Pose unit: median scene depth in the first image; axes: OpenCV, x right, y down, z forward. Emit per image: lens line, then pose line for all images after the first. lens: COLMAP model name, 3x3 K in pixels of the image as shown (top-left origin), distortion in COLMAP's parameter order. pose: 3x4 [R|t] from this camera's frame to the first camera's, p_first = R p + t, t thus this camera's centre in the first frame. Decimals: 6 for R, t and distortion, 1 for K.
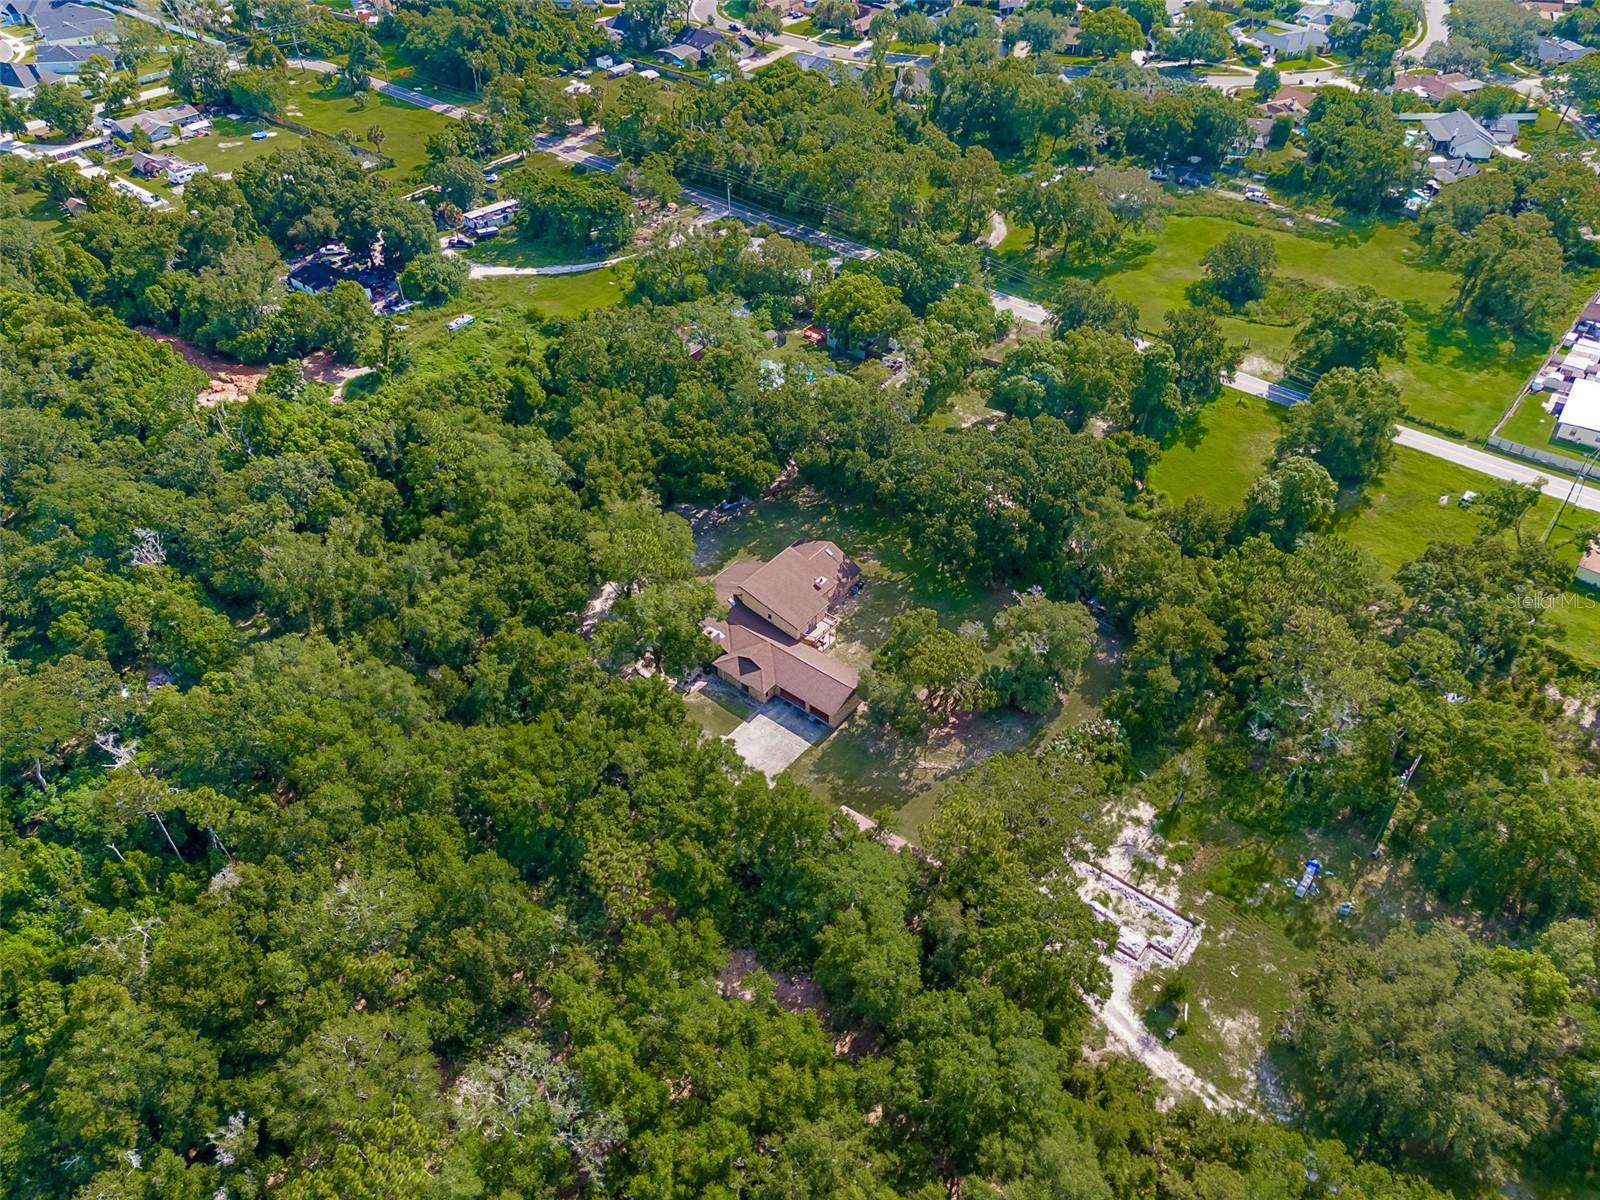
lens RADIAL K [[1185.0, 0, 818.5], [0, 1185.0, 642.5], [0, 0, 1]] dist [0.078043, -0.066884]
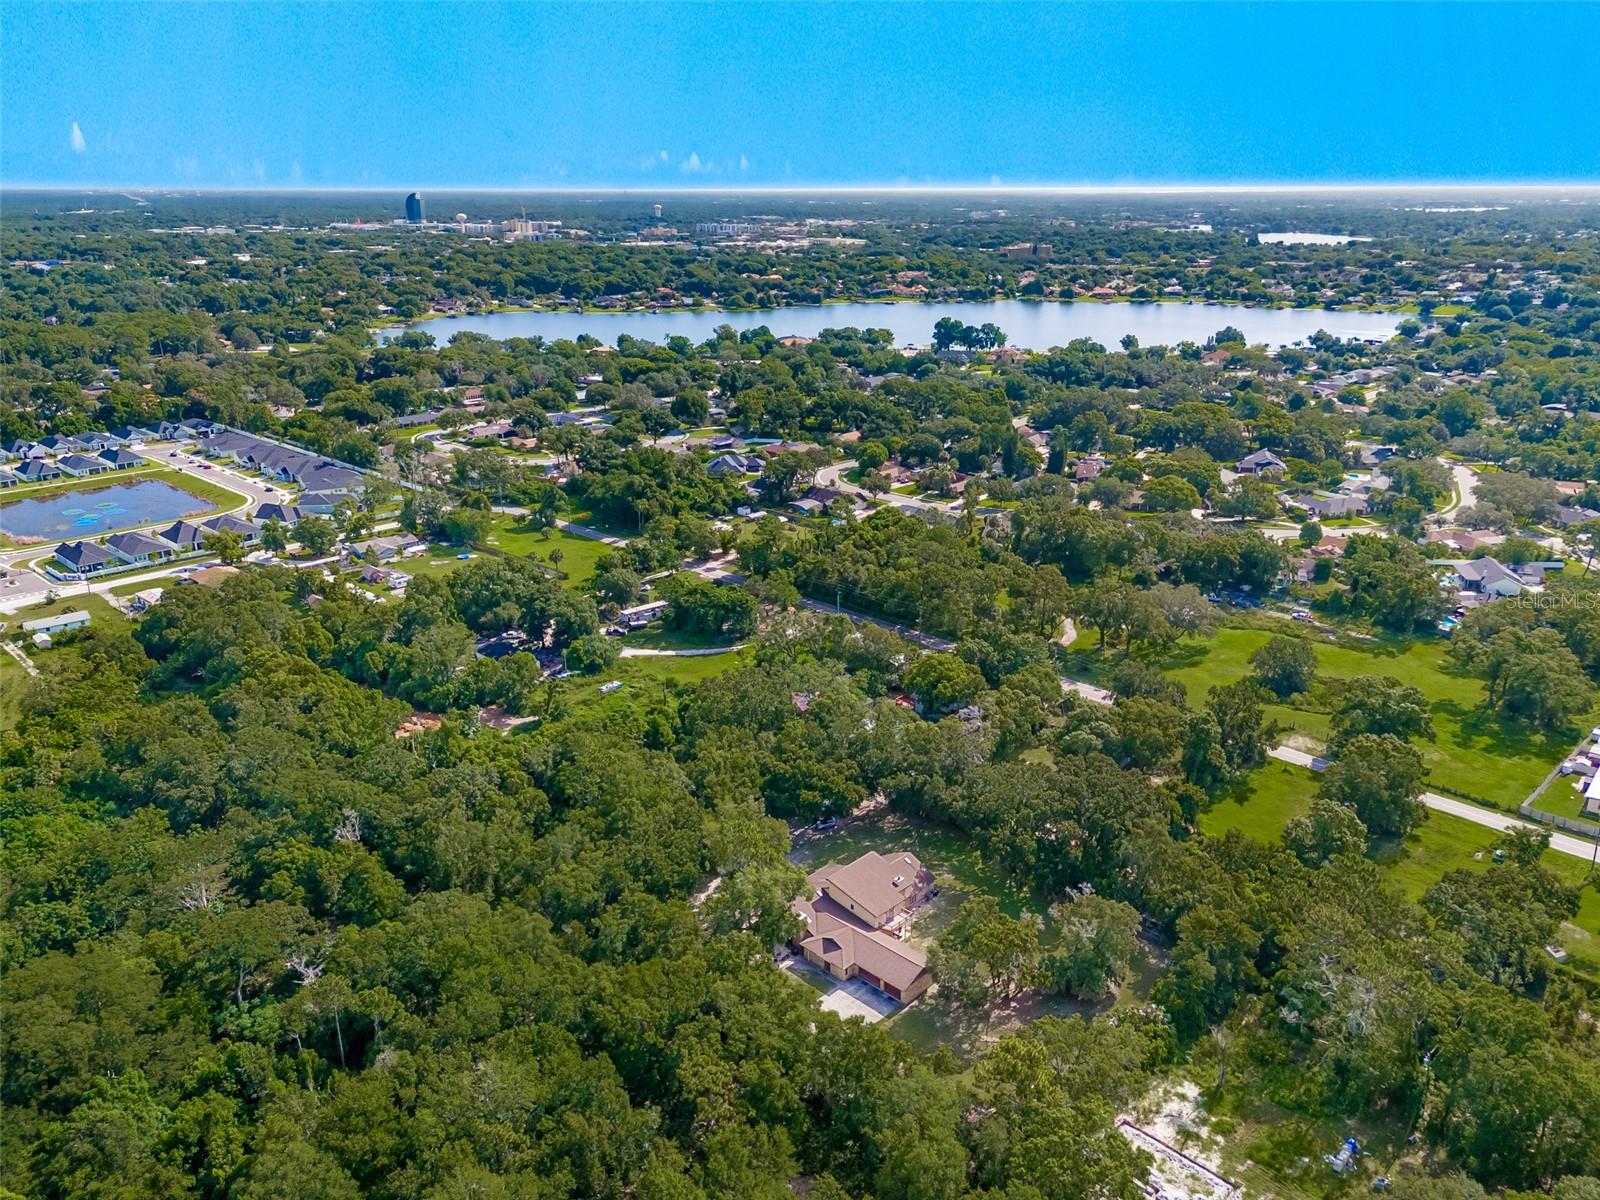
lens RADIAL K [[1185.0, 0, 818.5], [0, 1185.0, 642.5], [0, 0, 1]] dist [0.078043, -0.066884]
pose [[0.995520, 0.024602, -0.091296, 0.020072], [-0.055146, 0.935400, -0.349264, 0.115589], [0.076806, 0.352734, 0.932566, -0.131181]]
